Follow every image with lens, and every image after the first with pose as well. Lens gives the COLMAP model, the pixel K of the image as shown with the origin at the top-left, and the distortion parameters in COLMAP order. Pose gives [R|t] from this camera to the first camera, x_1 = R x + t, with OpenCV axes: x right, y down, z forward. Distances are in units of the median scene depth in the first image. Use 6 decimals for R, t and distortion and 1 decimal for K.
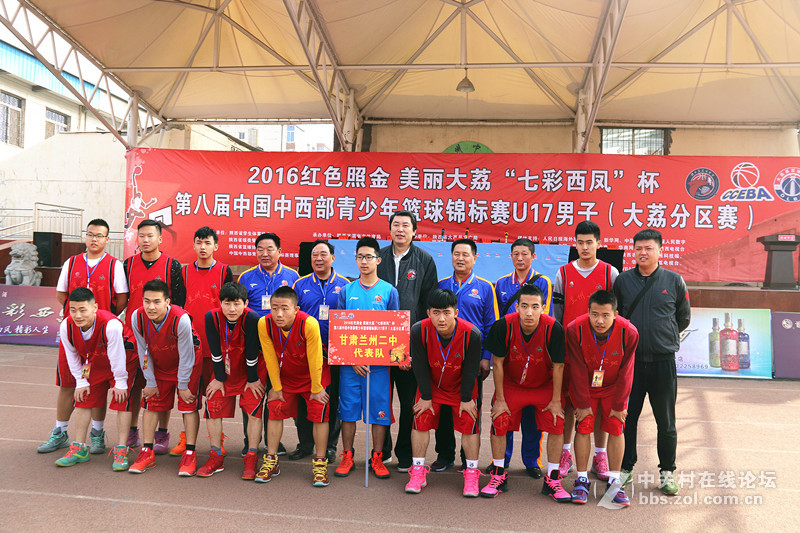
lens RADIAL K [[795.5, 0, 403.1], [0, 795.5, 263.1], [0, 0, 1]] dist [-0.056305, 0.000000]
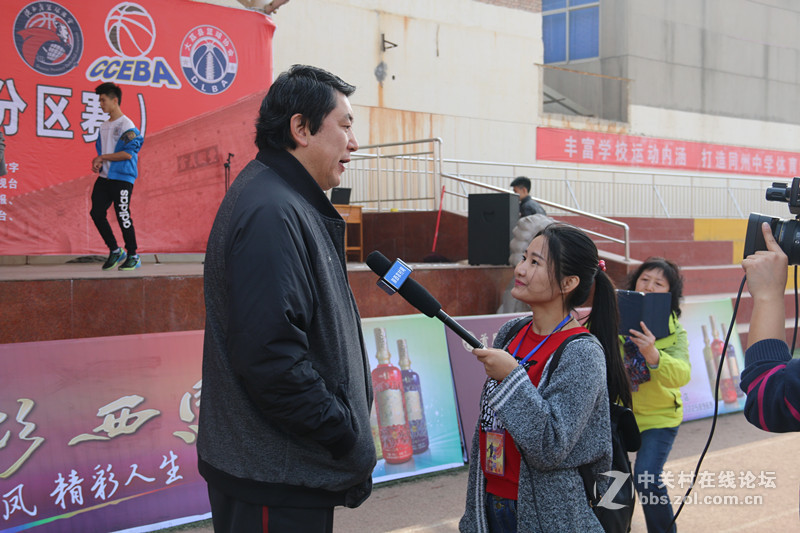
lens RADIAL K [[1186.8, 0, 399.0], [0, 1186.8, 274.3], [0, 0, 1]] dist [0.140815, 0.000000]
pose [[0.568259, -0.048411, 0.821424, -0.077181], [0.011053, 0.998627, 0.051208, 0.000779], [-0.822775, -0.020020, 0.568014, 0.439236]]
